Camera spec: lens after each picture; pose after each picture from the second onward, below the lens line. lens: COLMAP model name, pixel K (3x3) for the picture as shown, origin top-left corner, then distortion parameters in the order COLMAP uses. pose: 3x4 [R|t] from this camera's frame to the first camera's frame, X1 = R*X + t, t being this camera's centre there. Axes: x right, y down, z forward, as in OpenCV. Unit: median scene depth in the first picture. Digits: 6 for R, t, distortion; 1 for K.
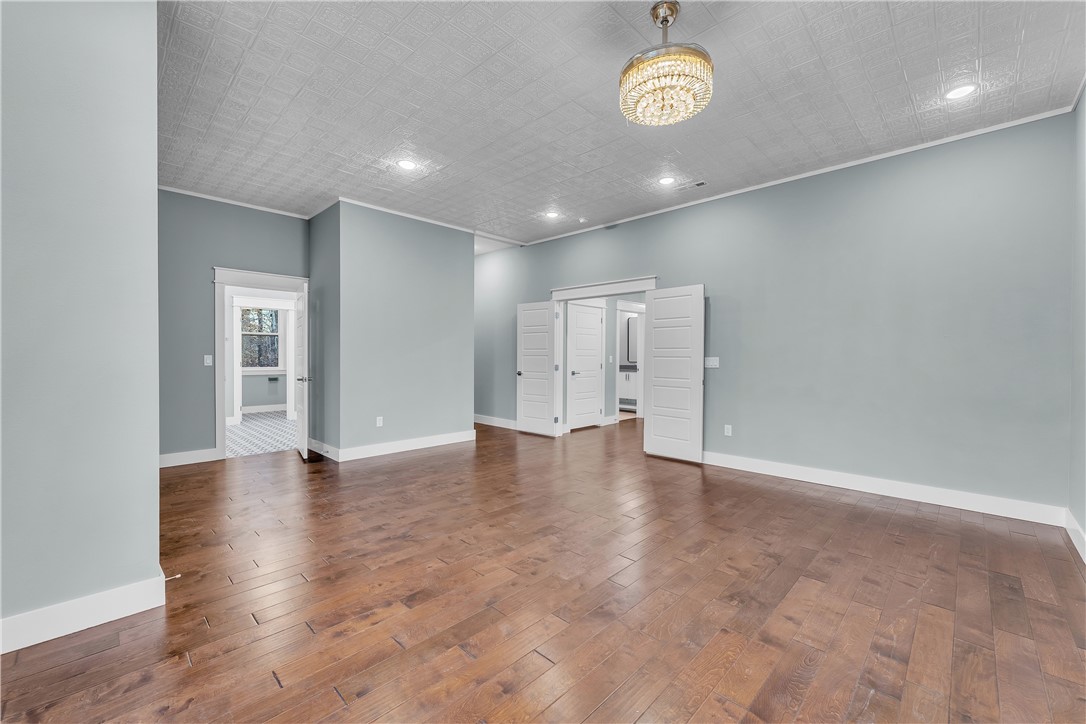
lens RADIAL K [[446.1, 0, 538.2], [0, 446.1, 361.9], [0, 0, 1]] dist [0.001171, -0.000485]
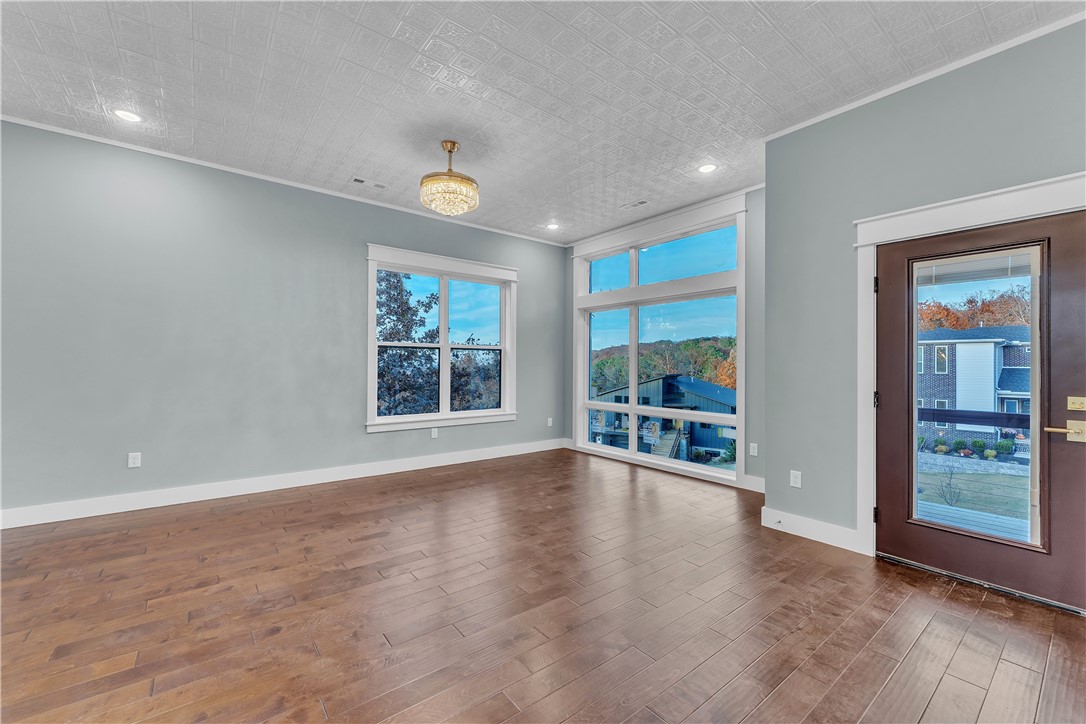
lens RADIAL K [[446.1, 0, 538.2], [0, 446.1, 361.9], [0, 0, 1]] dist [0.001171, -0.000485]
pose [[-0.991390, -0.011078, 0.130471, -0.198497], [-0.009466, 0.999871, 0.012974, -0.039604], [-0.130598, 0.011628, -0.991367, 2.118340]]
